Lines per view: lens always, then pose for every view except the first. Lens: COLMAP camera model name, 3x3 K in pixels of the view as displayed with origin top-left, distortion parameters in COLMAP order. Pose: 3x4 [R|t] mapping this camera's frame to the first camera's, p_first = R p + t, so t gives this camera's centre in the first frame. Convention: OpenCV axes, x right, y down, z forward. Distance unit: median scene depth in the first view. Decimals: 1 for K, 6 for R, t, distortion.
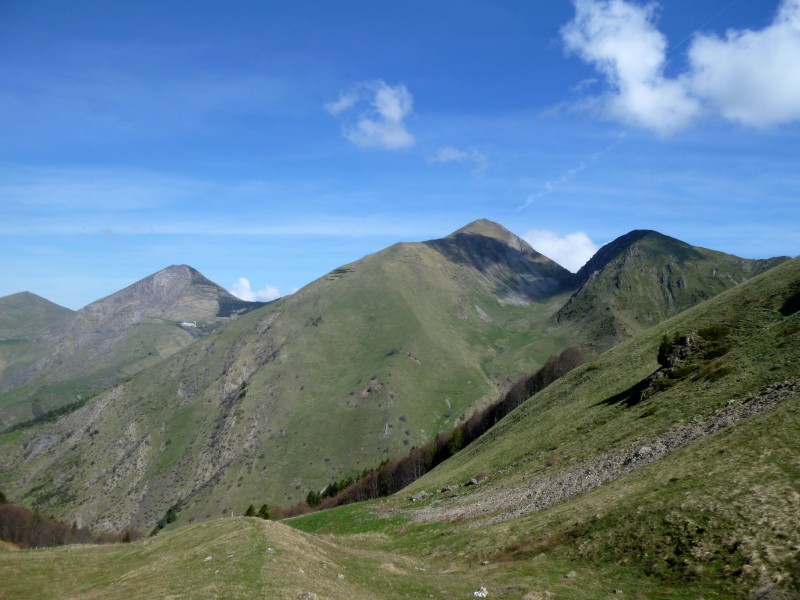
lens RADIAL K [[599.9, 0, 400.0], [0, 599.9, 300.0], [0, 0, 1]] dist [-0.038766, 0.010407]
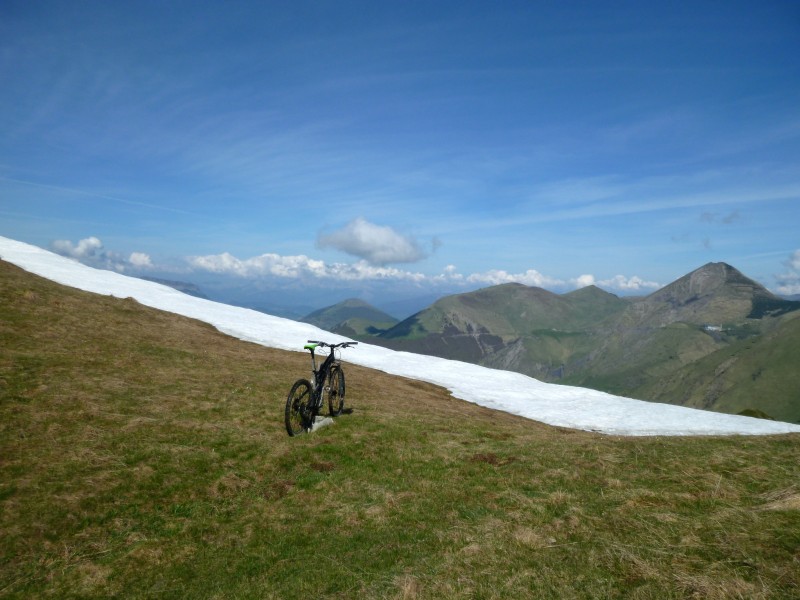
lens RADIAL K [[599.9, 0, 400.0], [0, 599.9, 300.0], [0, 0, 1]] dist [-0.038766, 0.010407]
pose [[0.612572, 0.008830, -0.790365, 0.131150], [0.042359, 0.998134, 0.043982, -0.072512], [0.789279, -0.060422, 0.611055, -0.088941]]
